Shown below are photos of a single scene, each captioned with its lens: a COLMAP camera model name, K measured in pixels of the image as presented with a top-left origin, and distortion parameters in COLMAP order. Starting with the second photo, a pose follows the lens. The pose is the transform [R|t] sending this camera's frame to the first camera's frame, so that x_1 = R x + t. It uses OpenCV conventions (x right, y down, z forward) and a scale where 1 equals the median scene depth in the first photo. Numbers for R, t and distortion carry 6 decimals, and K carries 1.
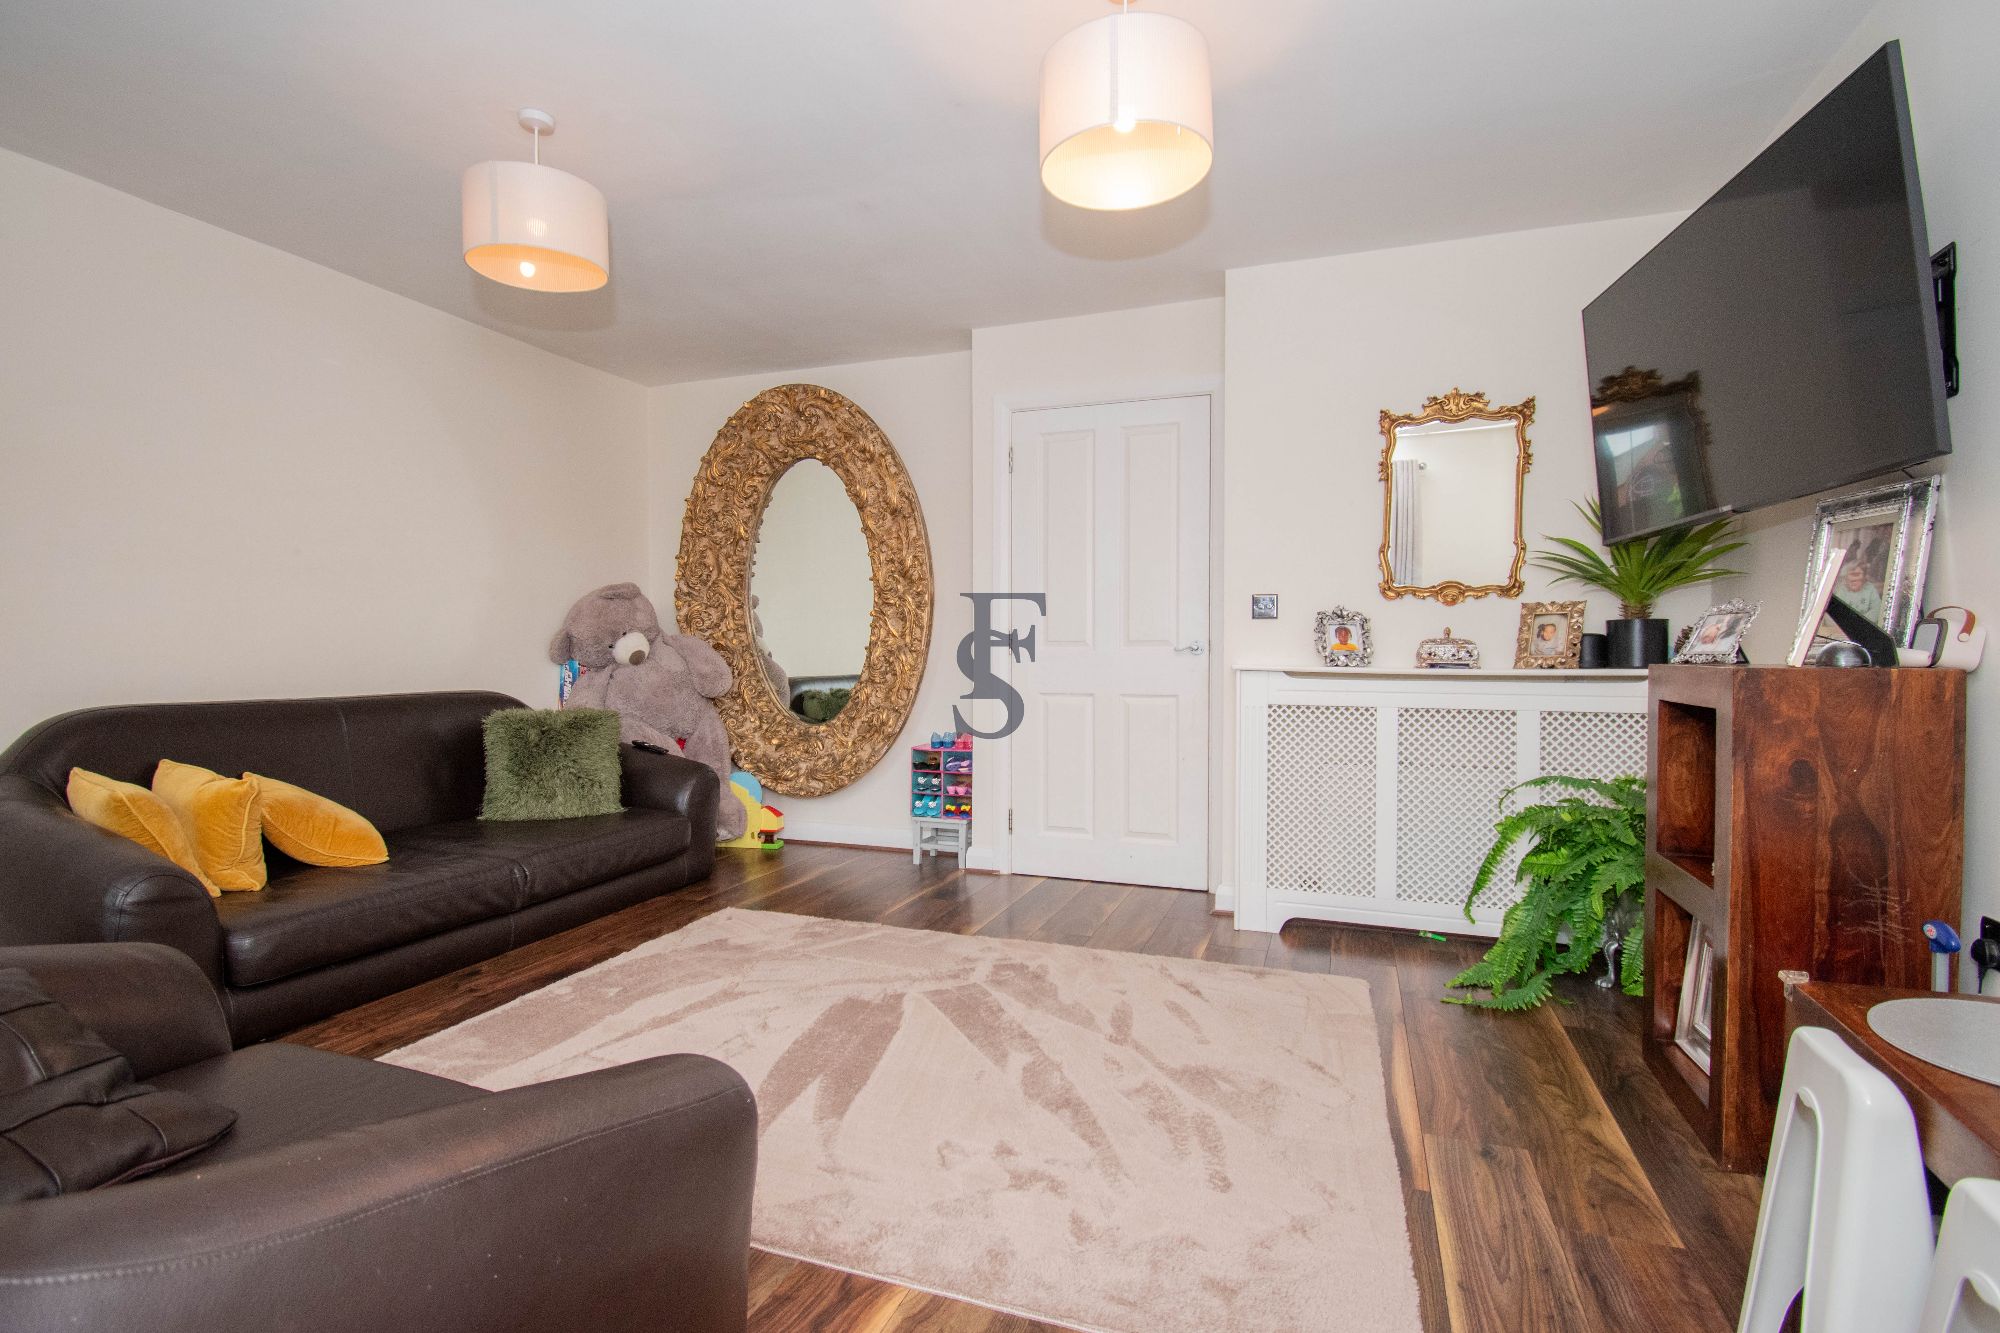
lens RADIAL K [[900.1, 0, 1000.0], [0, 900.1, 666.5], [0, 0, 1]] dist [0.000273, 0.000013]
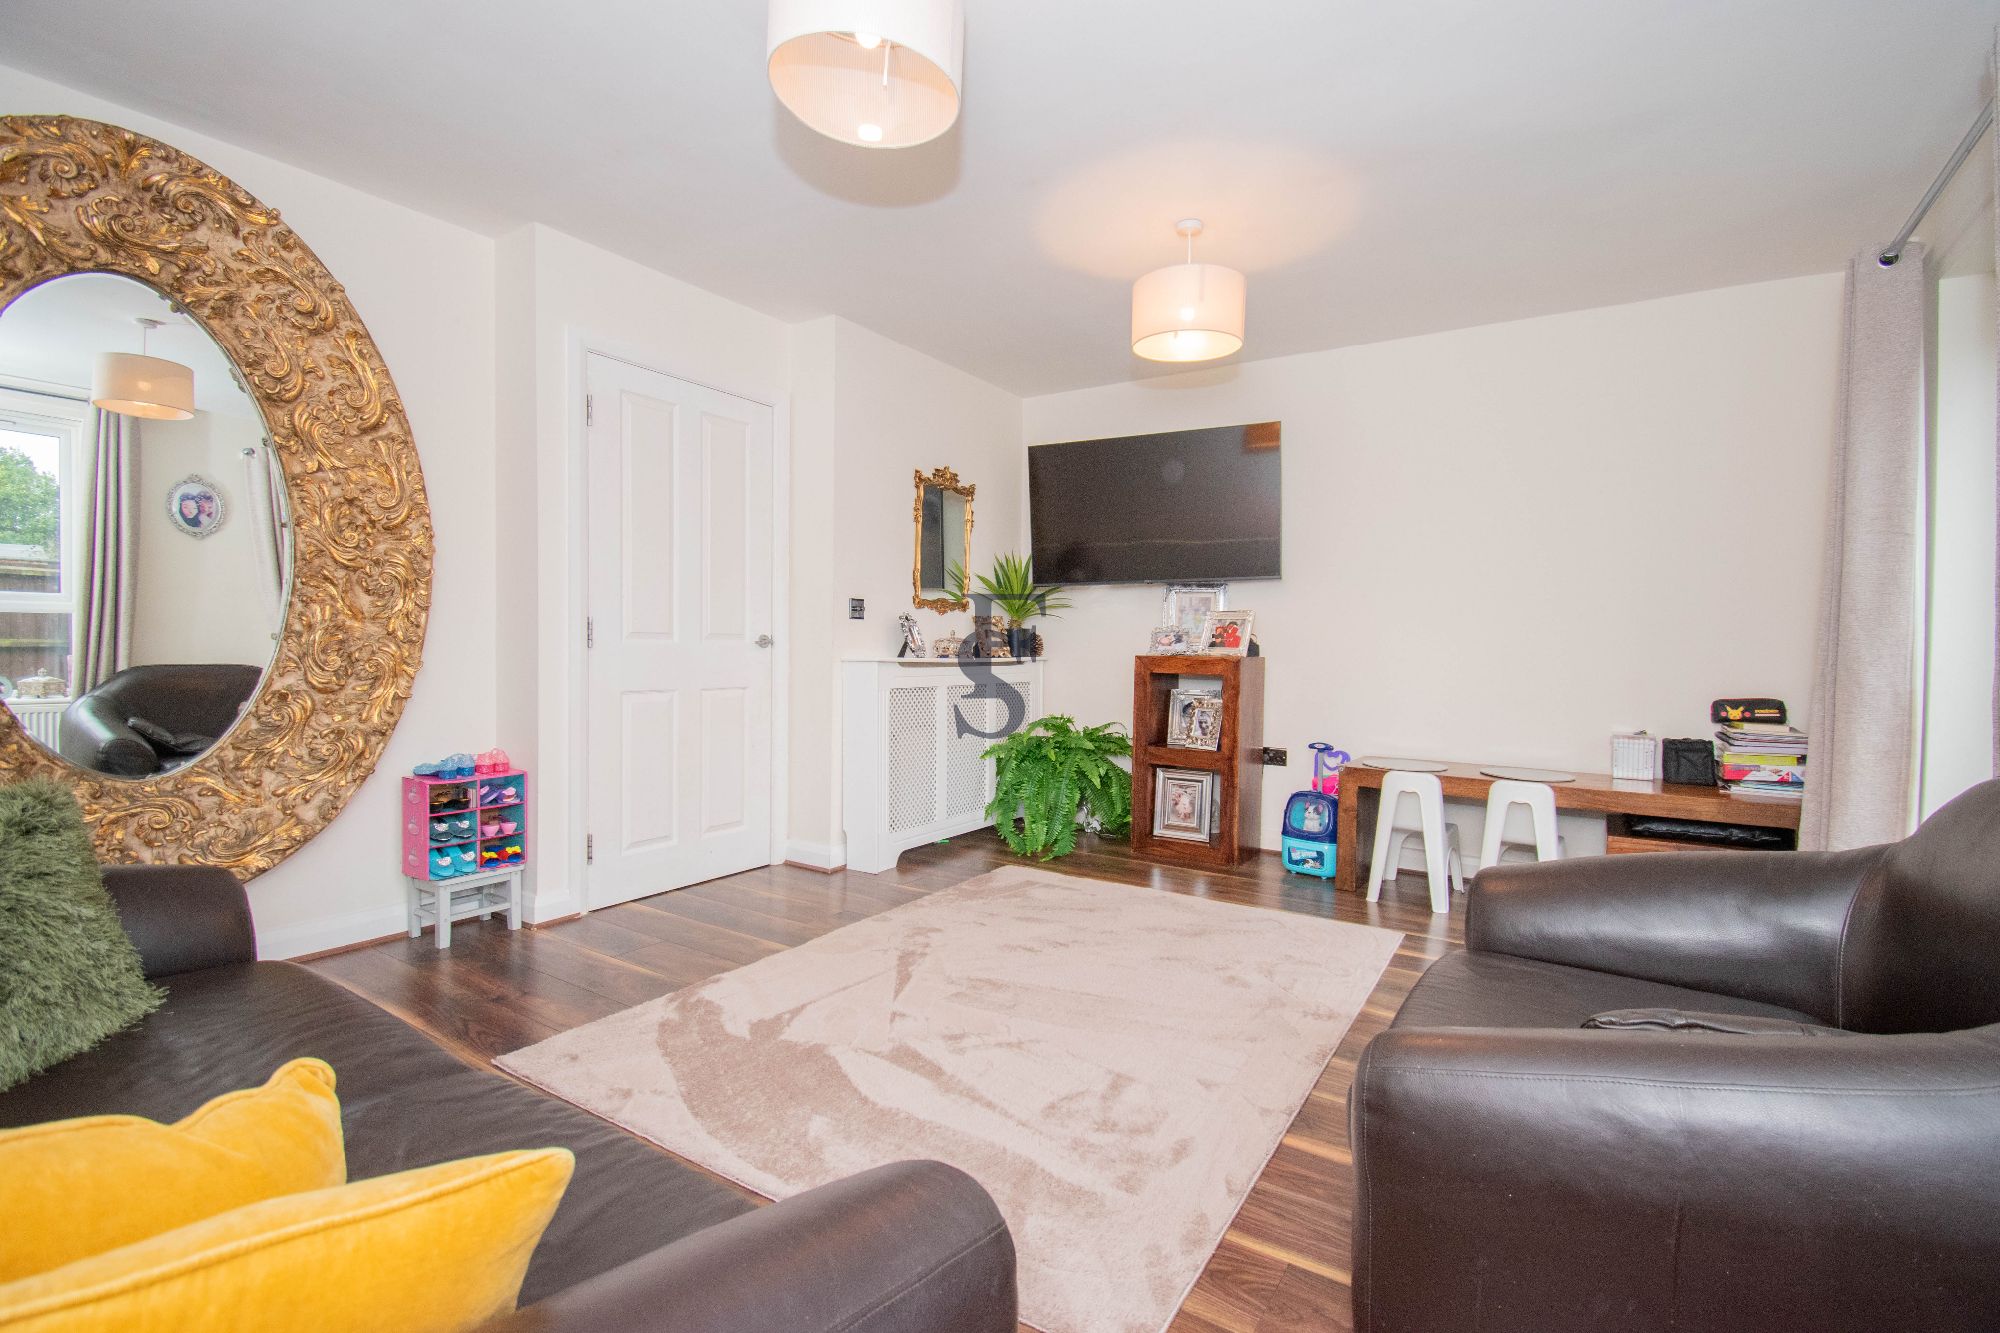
lens RADIAL K [[878.5, 0, 1000.0], [0, 878.5, 666.5], [0, 0, 1]] dist [-0.043414, -0.000117]
pose [[0.218556, -0.023021, 0.975553, -0.651606], [0.009293, 0.999725, 0.021510, -0.008194], [-0.975780, 0.004364, 0.218710, 0.442934]]
